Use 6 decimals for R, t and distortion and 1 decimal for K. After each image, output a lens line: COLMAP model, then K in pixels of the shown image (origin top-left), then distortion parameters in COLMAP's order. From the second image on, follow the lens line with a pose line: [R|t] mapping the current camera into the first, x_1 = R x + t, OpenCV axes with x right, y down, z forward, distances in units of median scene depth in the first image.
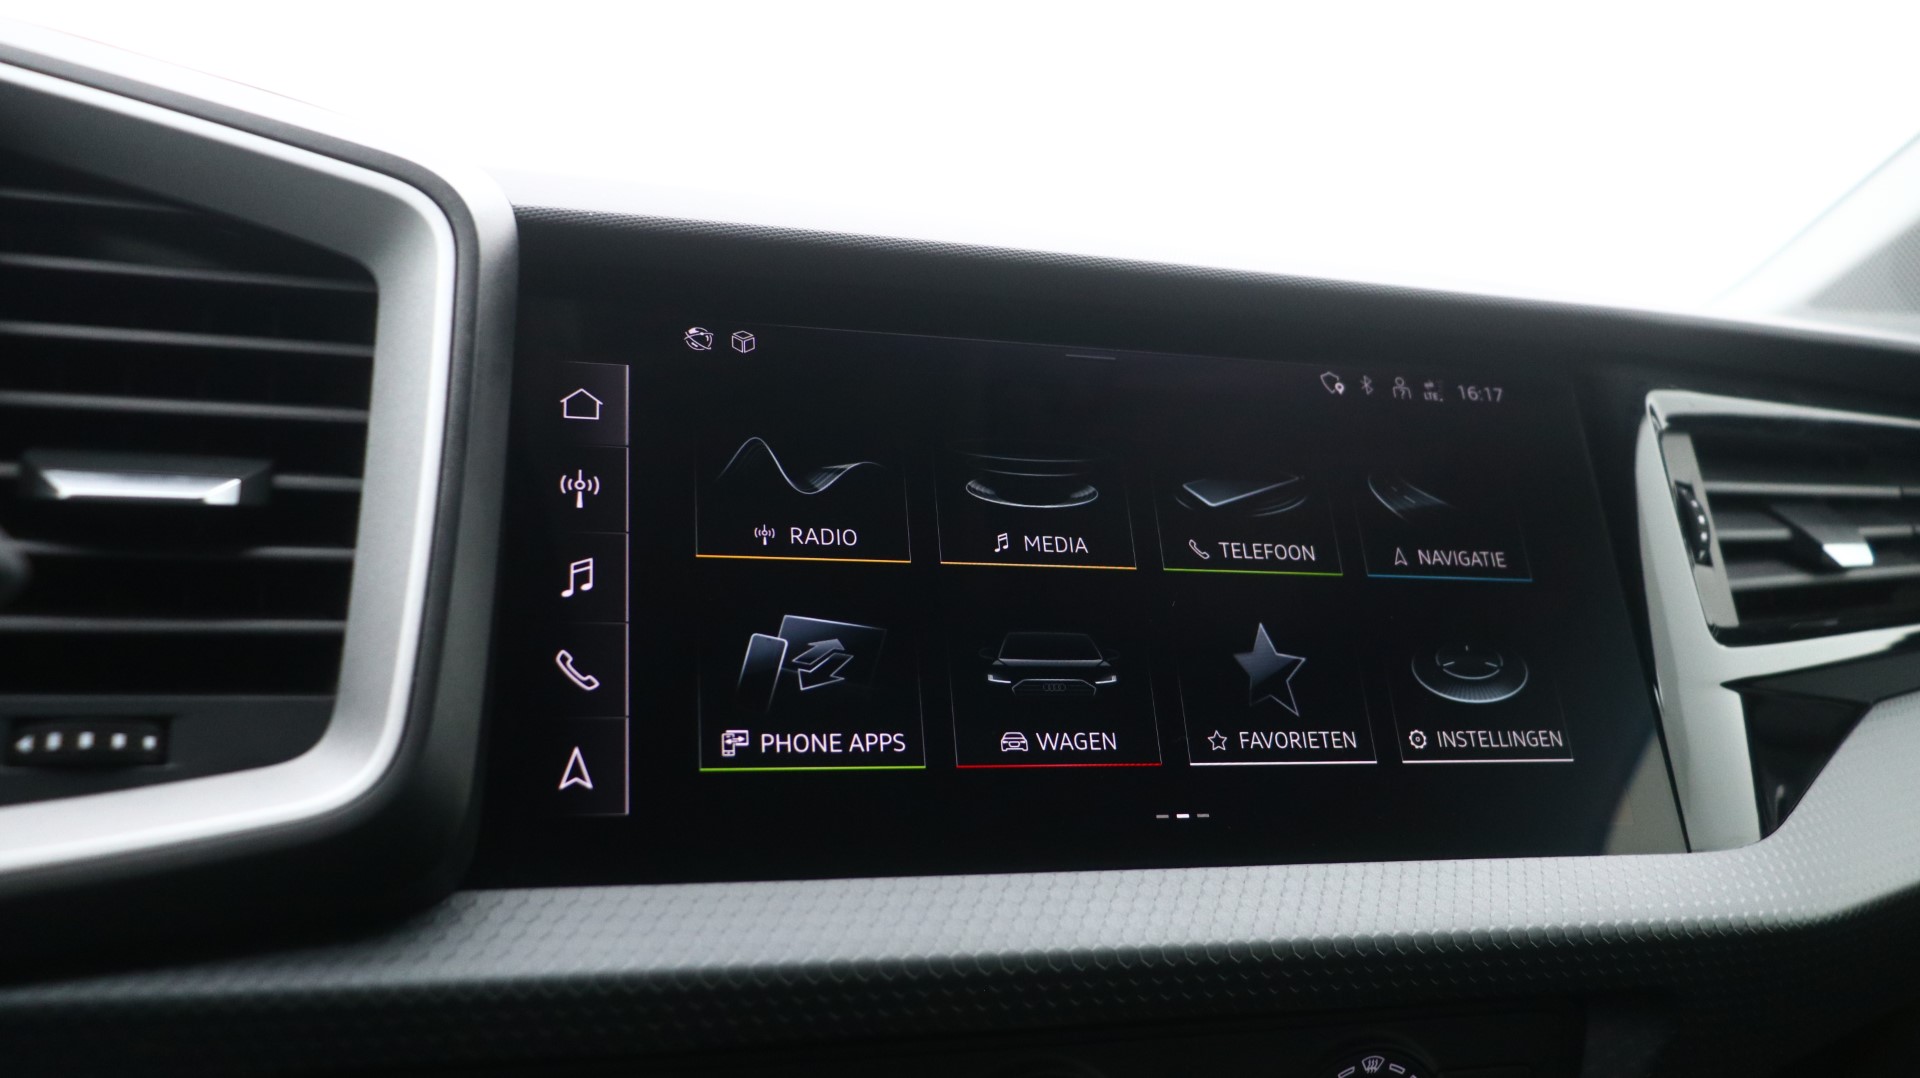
lens RADIAL K [[1587.4, 0, 960.0], [0, 1587.4, 539.0], [0, 0, 1]] dist [0.016600, 0.011814]
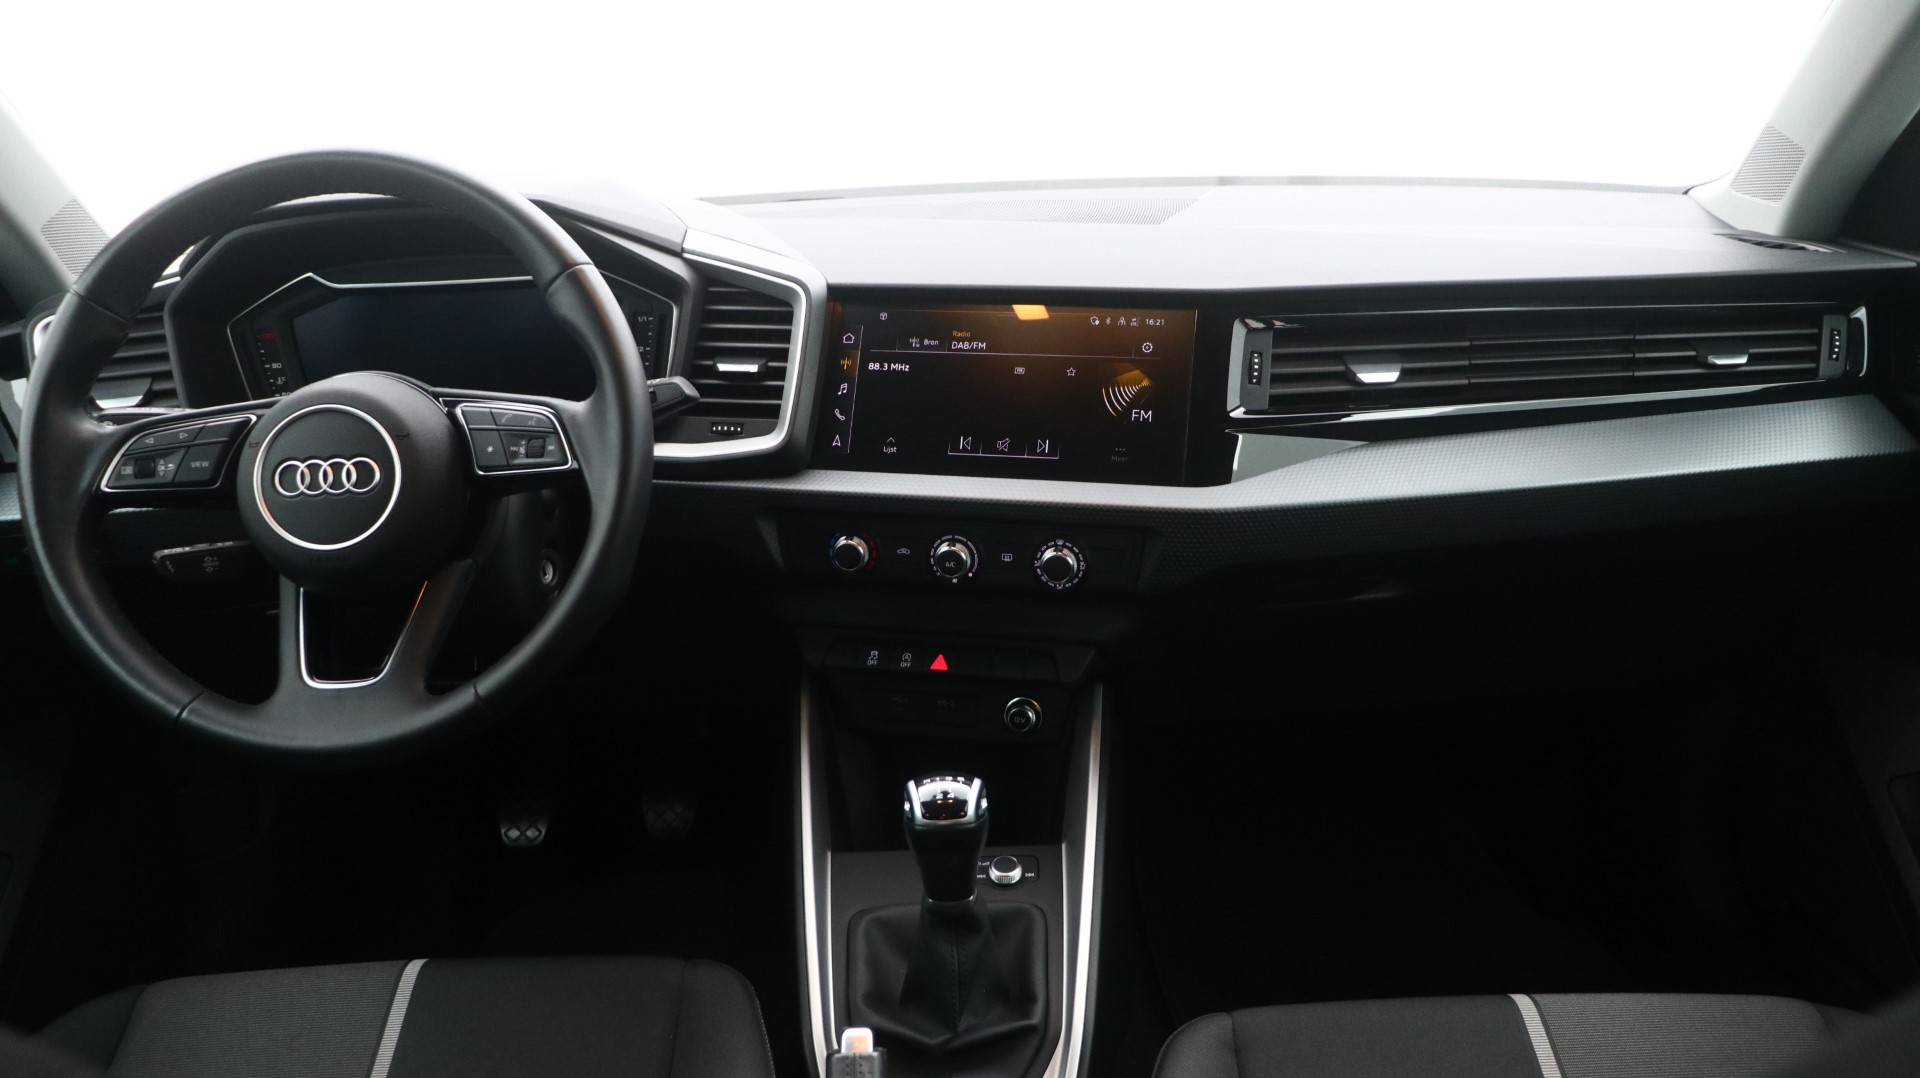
lens RADIAL K [[1587.4, 0, 960.0], [0, 1587.4, 539.0], [0, 0, 1]] dist [0.016600, 0.011814]
pose [[0.858925, 0.065818, -0.507854, 1.890080], [0.020103, 0.986608, 0.161864, -0.223360], [0.511707, -0.149238, 0.846099, -2.018863]]
